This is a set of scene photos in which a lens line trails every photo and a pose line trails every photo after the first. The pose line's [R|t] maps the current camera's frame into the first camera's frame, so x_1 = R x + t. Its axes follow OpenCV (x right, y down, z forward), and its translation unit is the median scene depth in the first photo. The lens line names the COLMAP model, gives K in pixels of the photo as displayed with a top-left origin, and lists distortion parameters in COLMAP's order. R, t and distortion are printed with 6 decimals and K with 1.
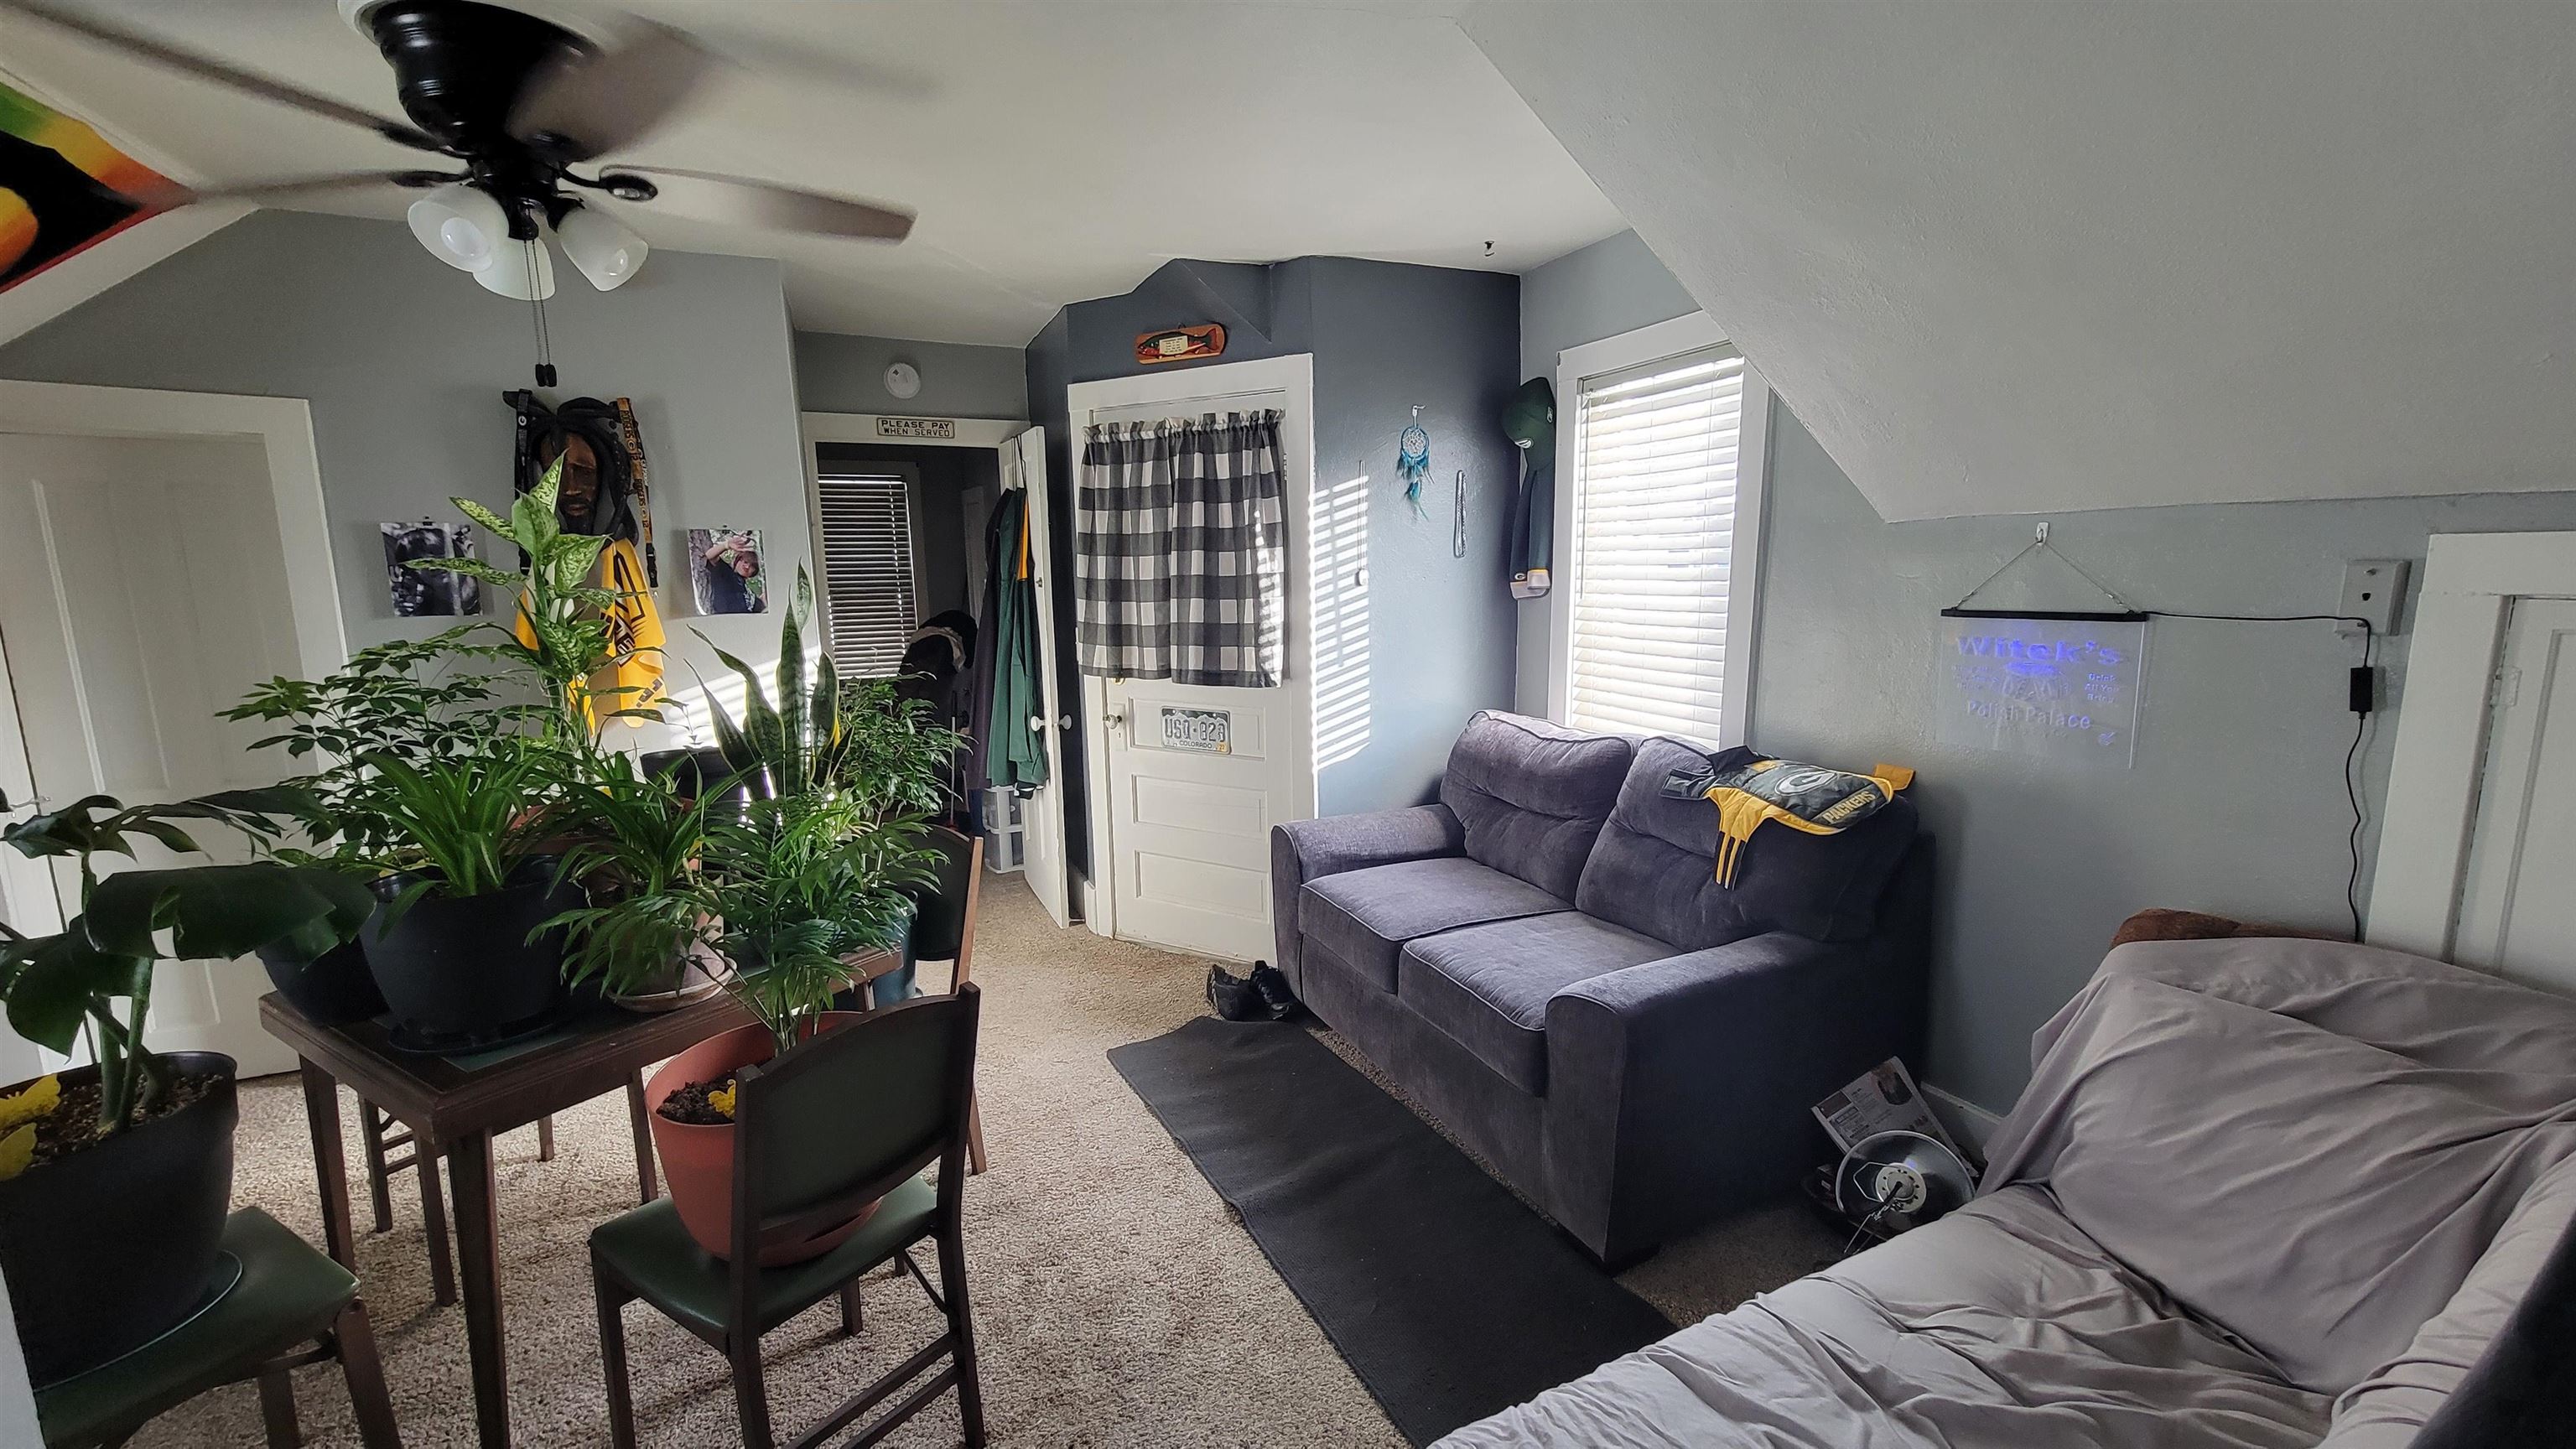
lens RADIAL K [[1027.1, 0, 1323.8], [0, 1027.1, 722.3], [0, 0, 1]] dist [0.000374, -0.000347]
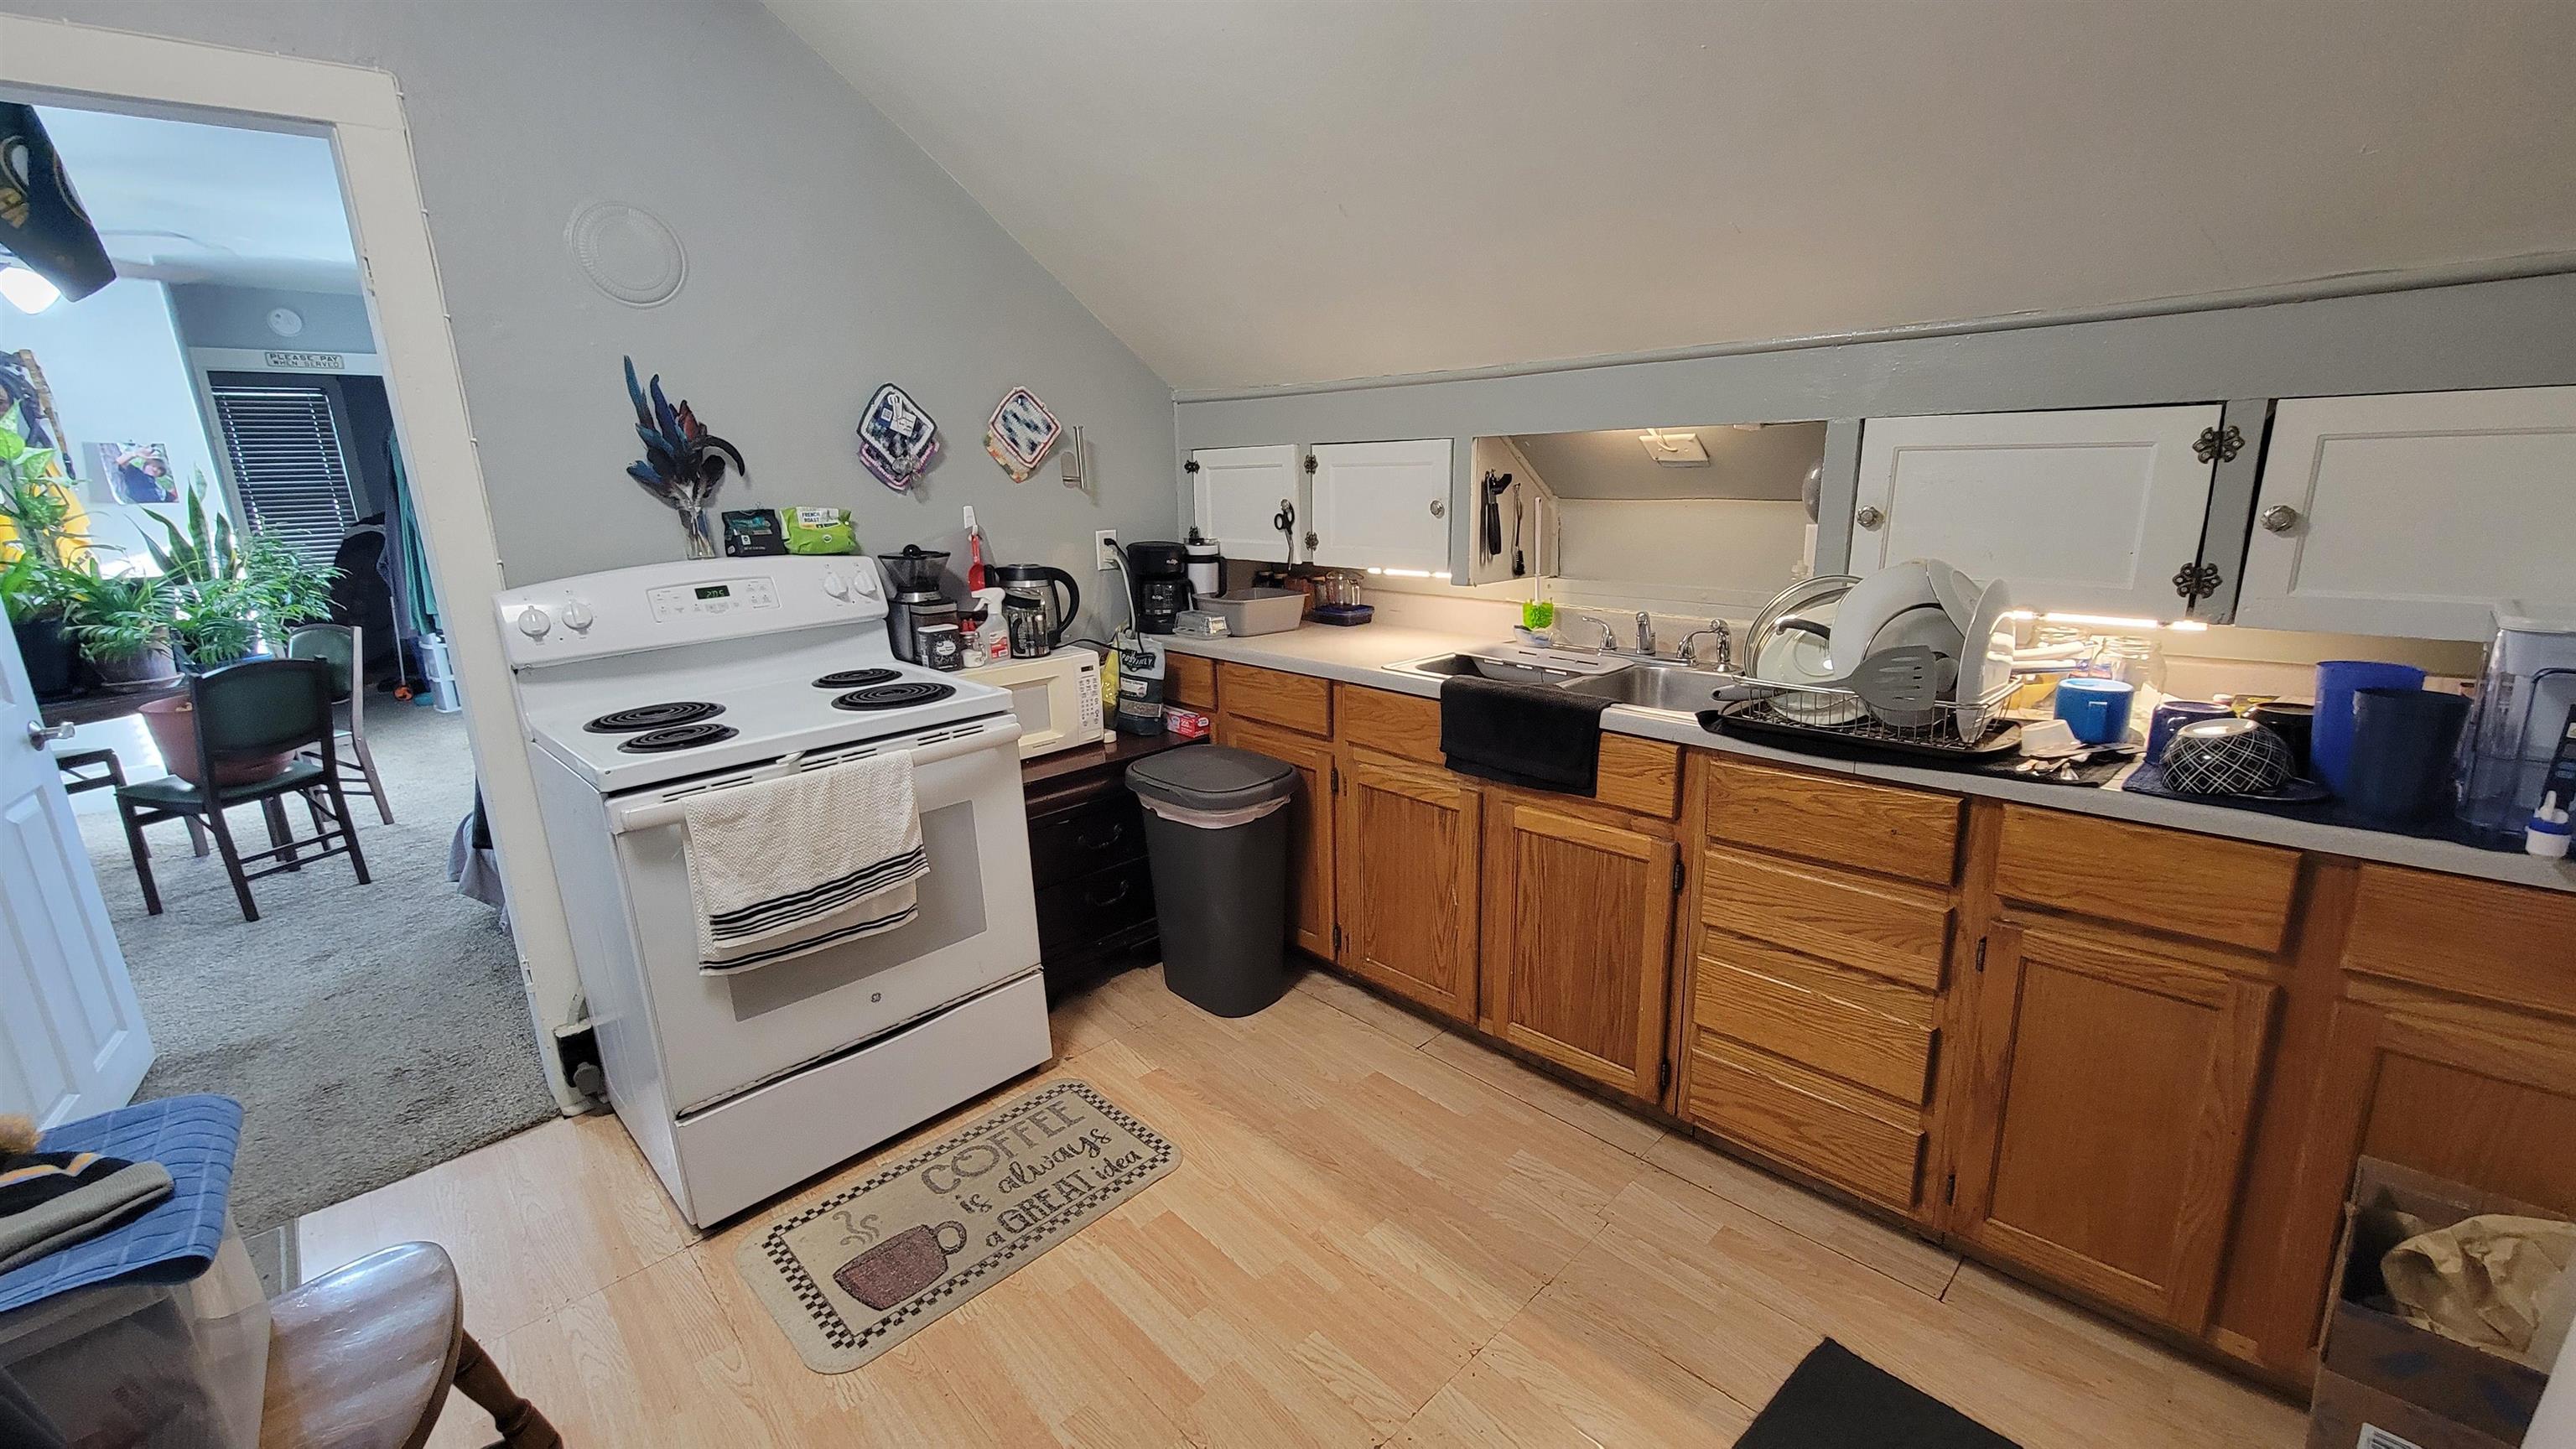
lens RADIAL K [[1049.8, 0, 1313.7], [0, 1049.8, 732.2], [0, 0, 1]] dist [0.004628, -0.000586]
pose [[0.949927, -0.087914, 0.299850, 0.422115], [0.059822, 0.993022, 0.101630, 0.134429], [-0.306693, -0.078603, 0.948557, -0.775980]]
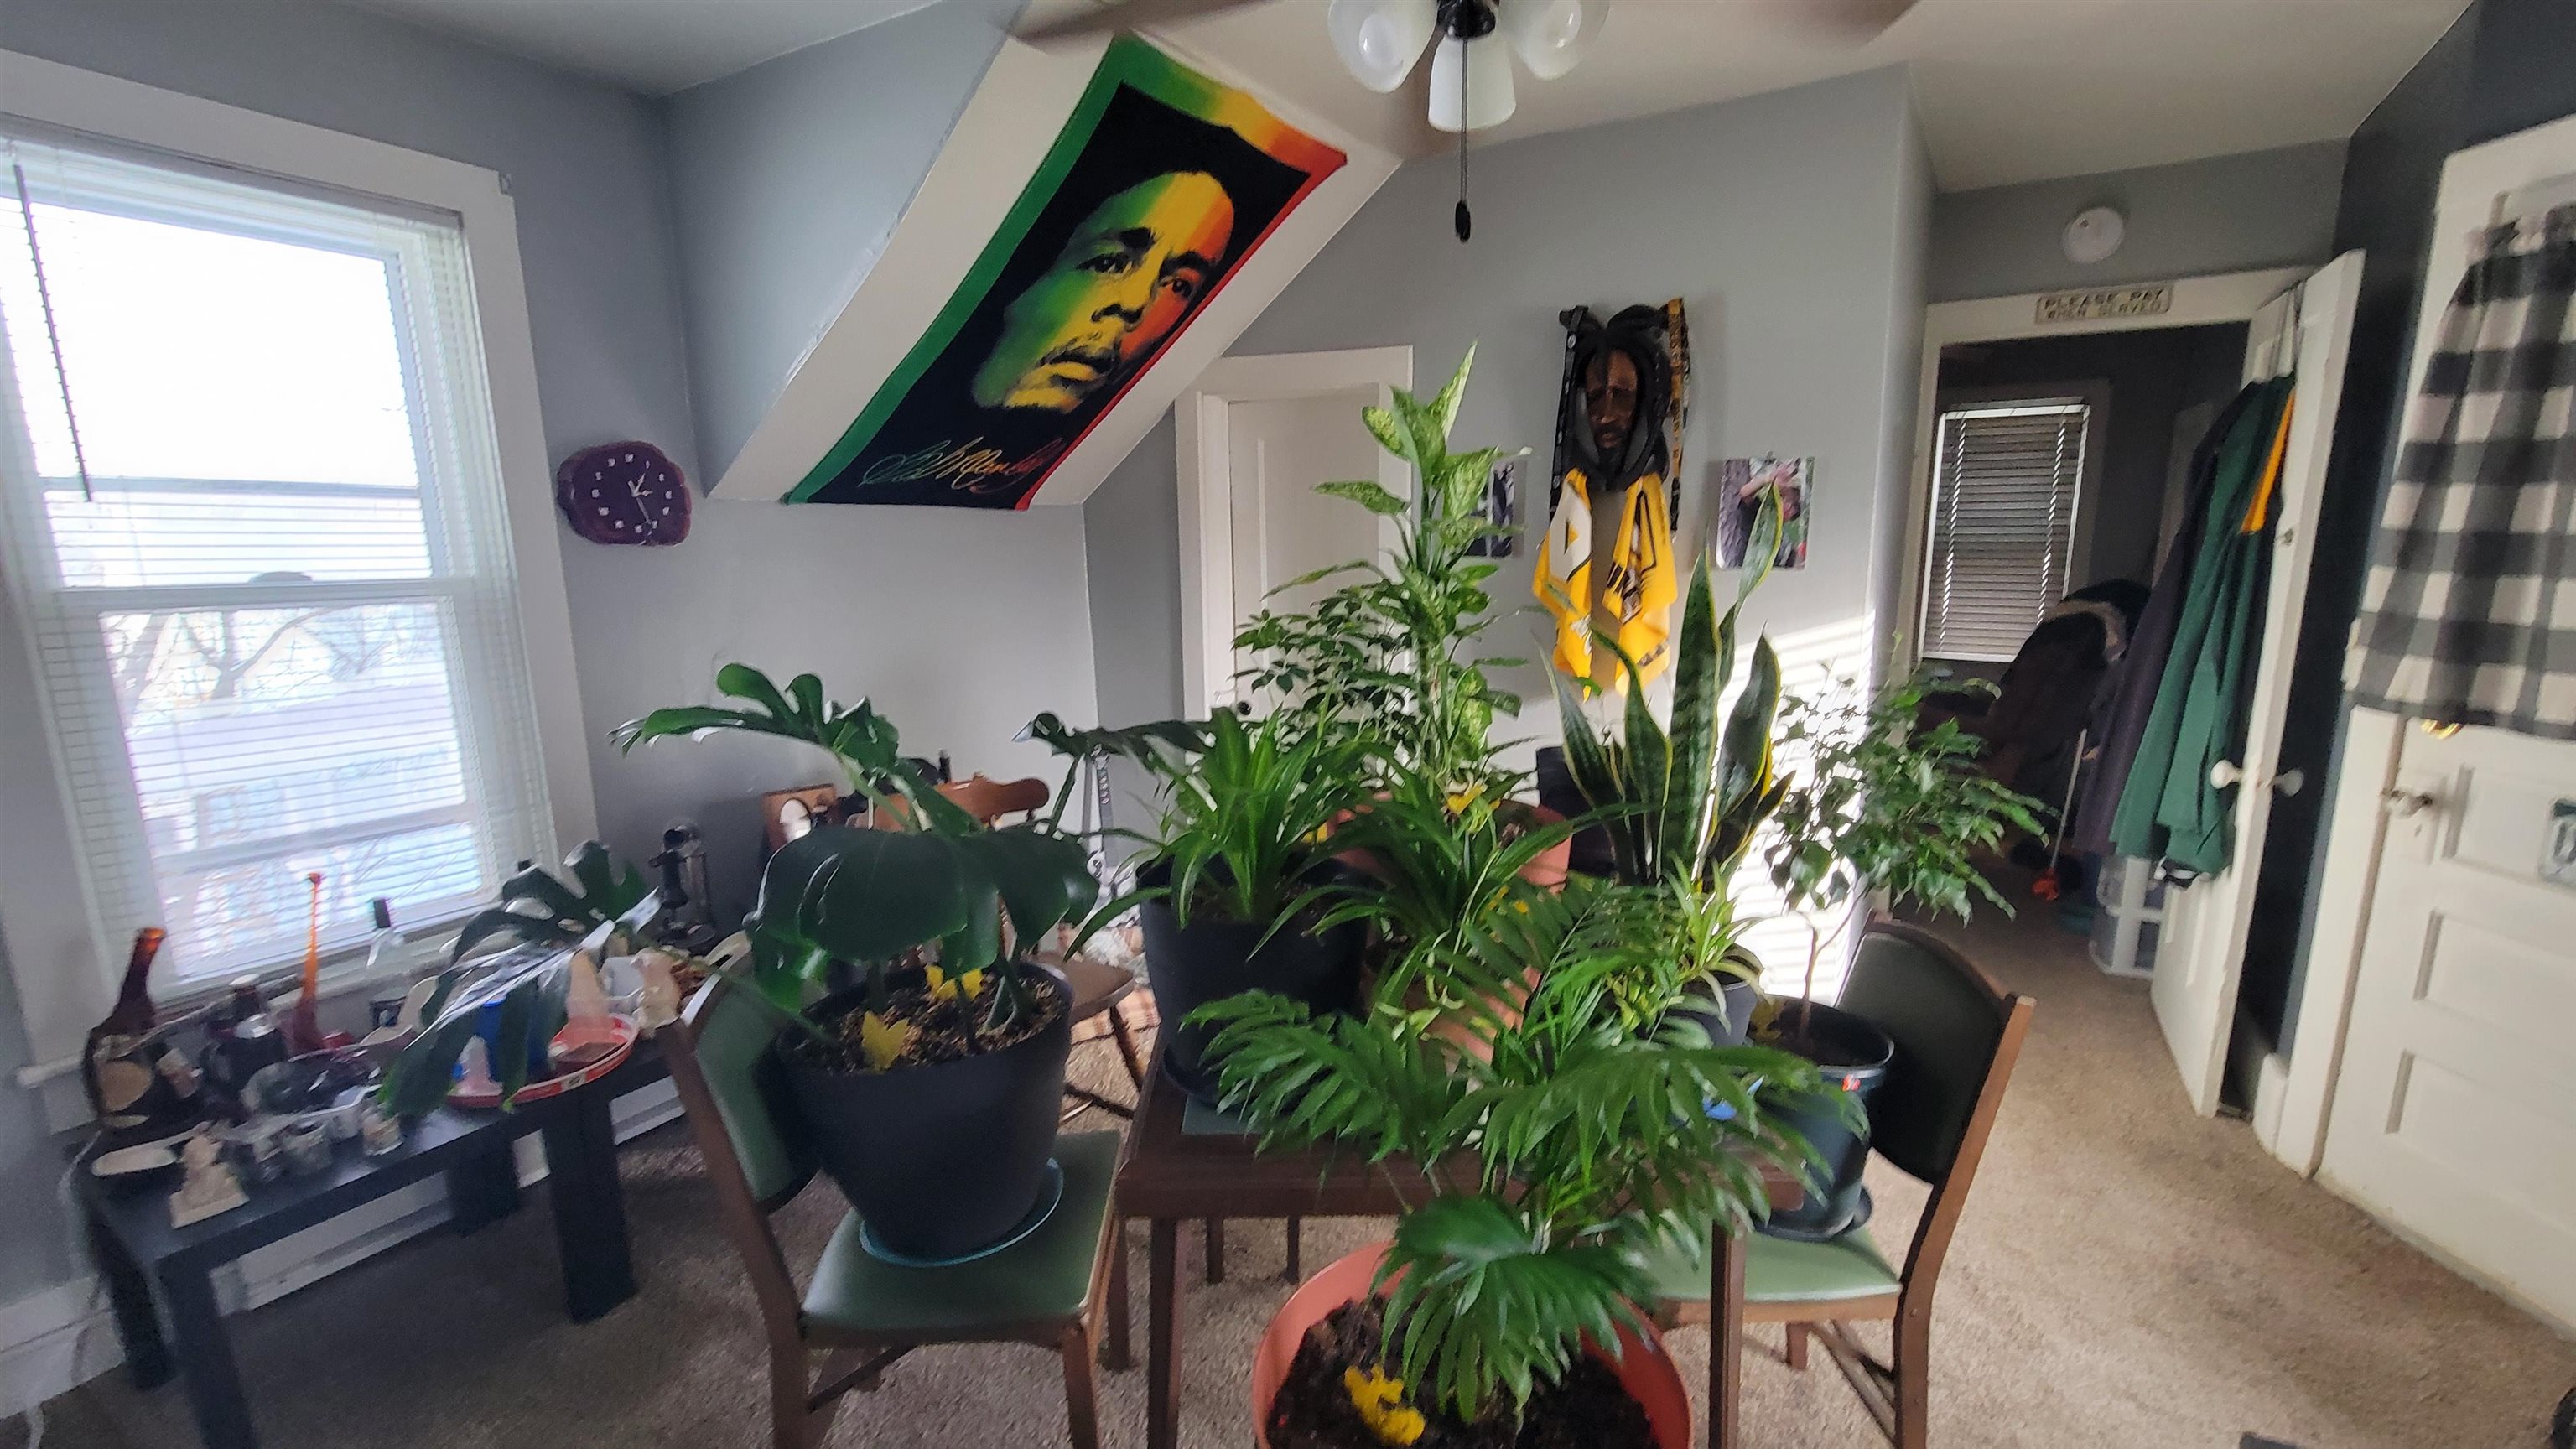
lens RADIAL K [[1027.1, 0, 1323.8], [0, 1027.1, 722.3], [0, 0, 1]] dist [0.000374, -0.000347]
pose [[0.527436, 0.165452, -0.833329, -0.070134], [-0.133693, 0.984797, 0.110907, -0.027723], [0.839010, 0.052914, 0.541537, 0.260299]]
